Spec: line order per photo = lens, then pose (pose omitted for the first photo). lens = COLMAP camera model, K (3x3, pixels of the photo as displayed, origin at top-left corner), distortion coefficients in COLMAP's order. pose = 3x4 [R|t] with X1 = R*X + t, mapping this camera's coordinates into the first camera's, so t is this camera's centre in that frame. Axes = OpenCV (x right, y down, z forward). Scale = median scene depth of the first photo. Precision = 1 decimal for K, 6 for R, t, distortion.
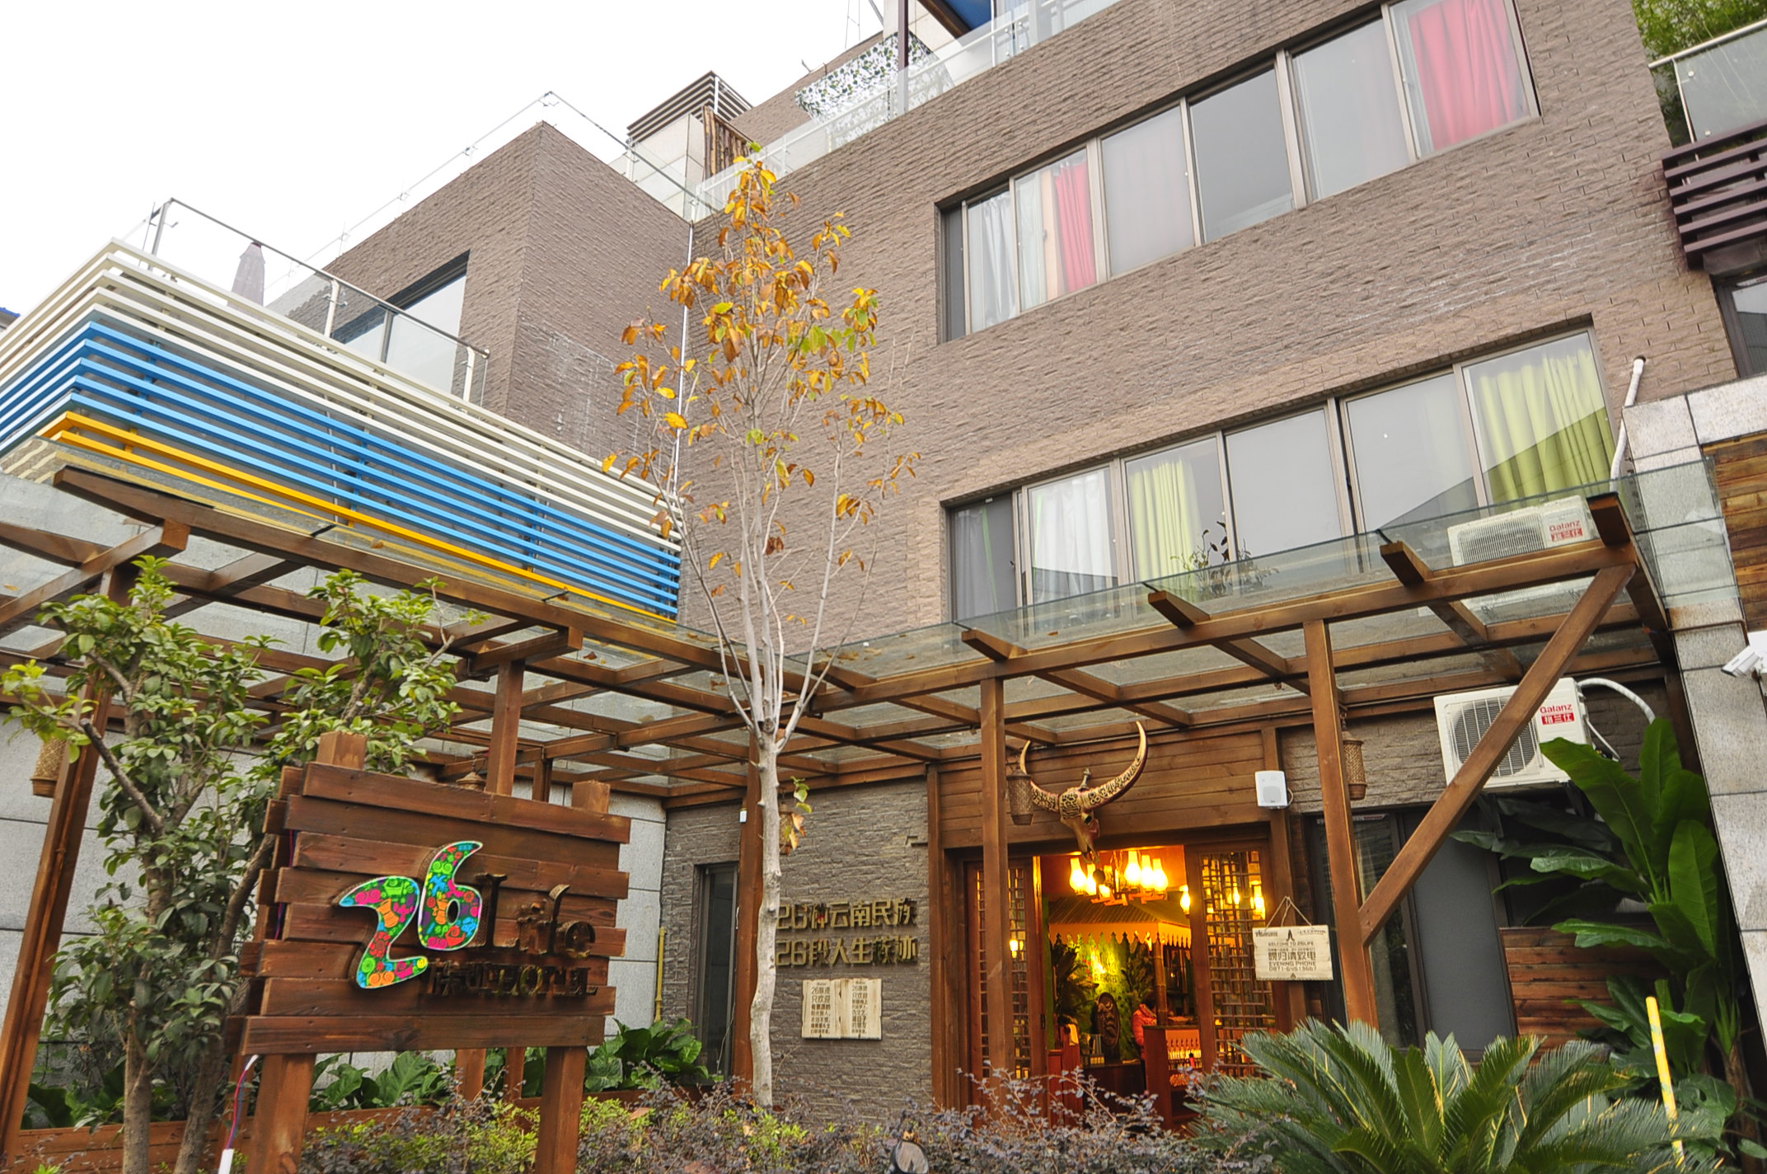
lens RADIAL K [[1185.3, 0, 881.6], [0, 1185.3, 592.7], [0, 0, 1]] dist [-0.004747, 0.003462]
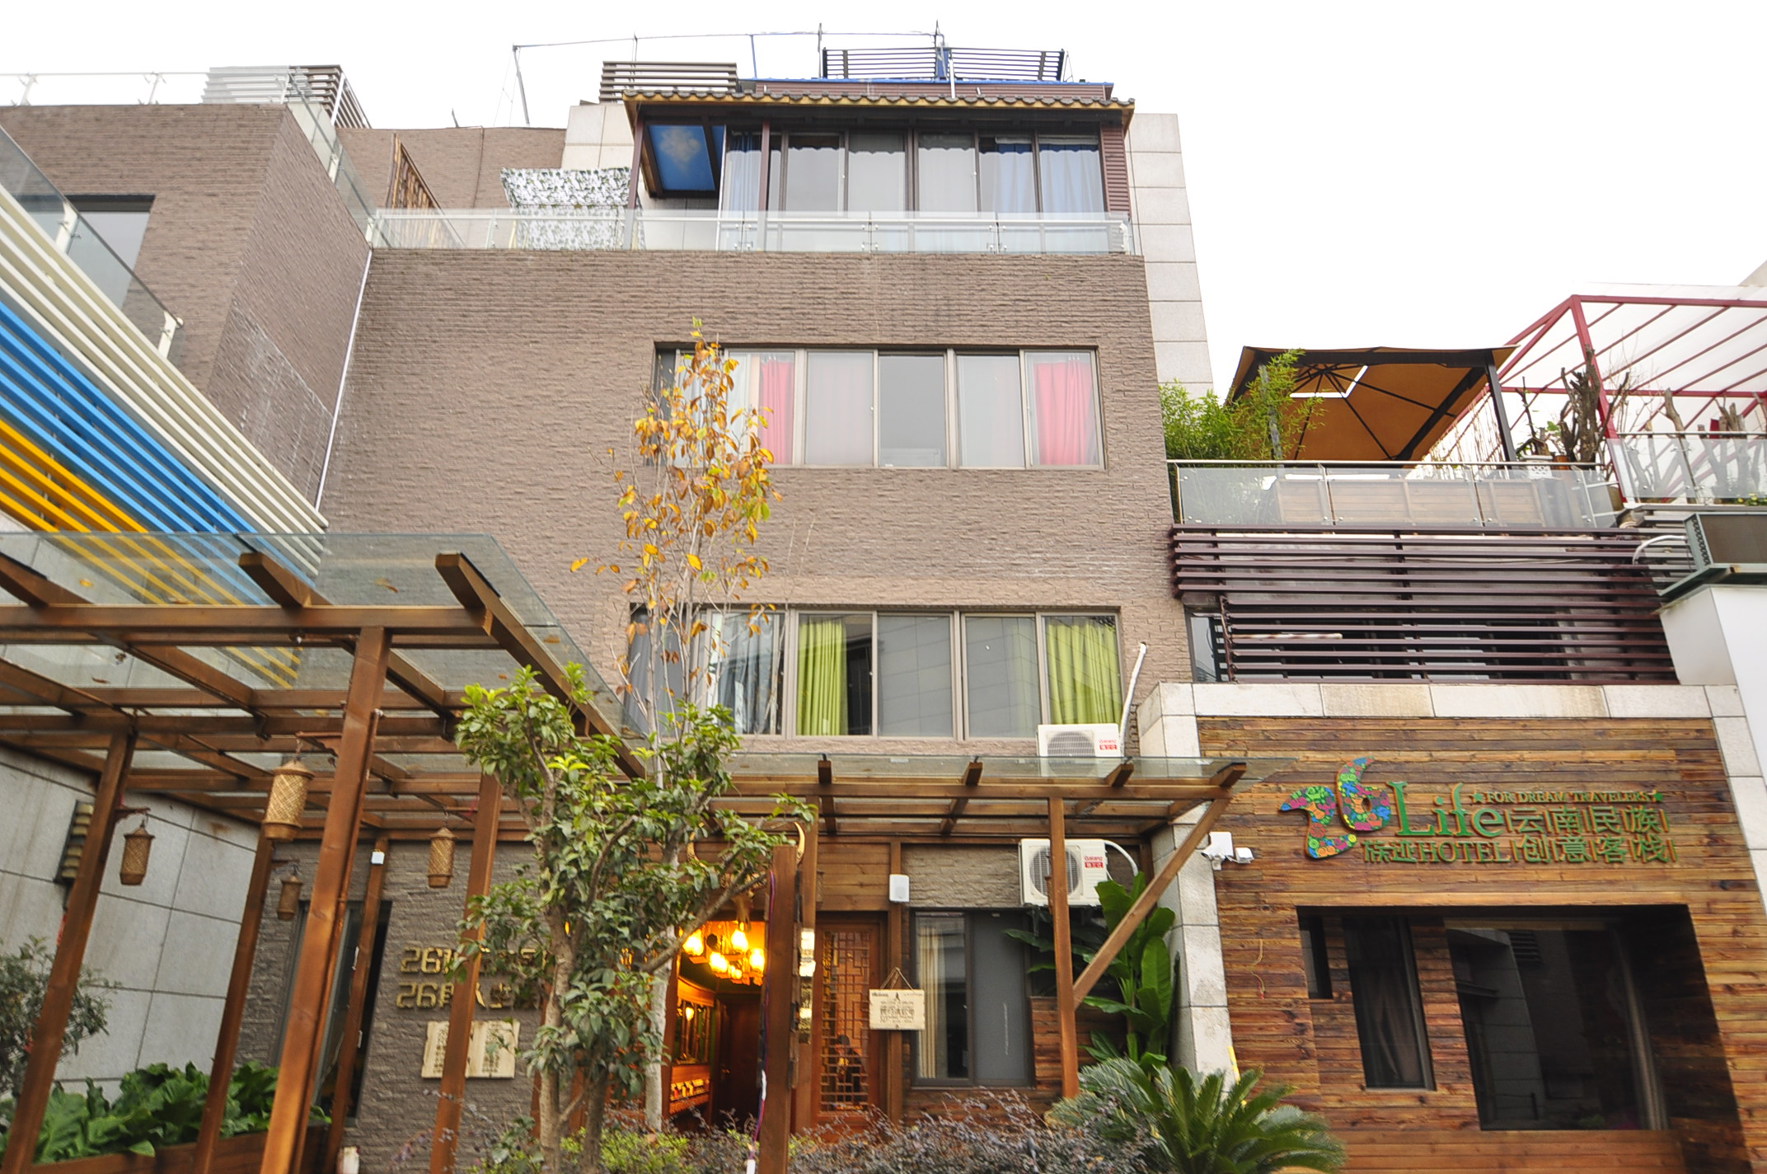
lens RADIAL K [[1139.0, 0, 883.3], [0, 1139.0, 589.8], [0, 0, 1]] dist [0.001496, -0.006251]
pose [[0.788756, 0.234452, 0.568240, -0.491566], [-0.204623, 0.971830, -0.116939, -0.012356], [-0.579650, -0.024039, 0.814511, -0.058411]]
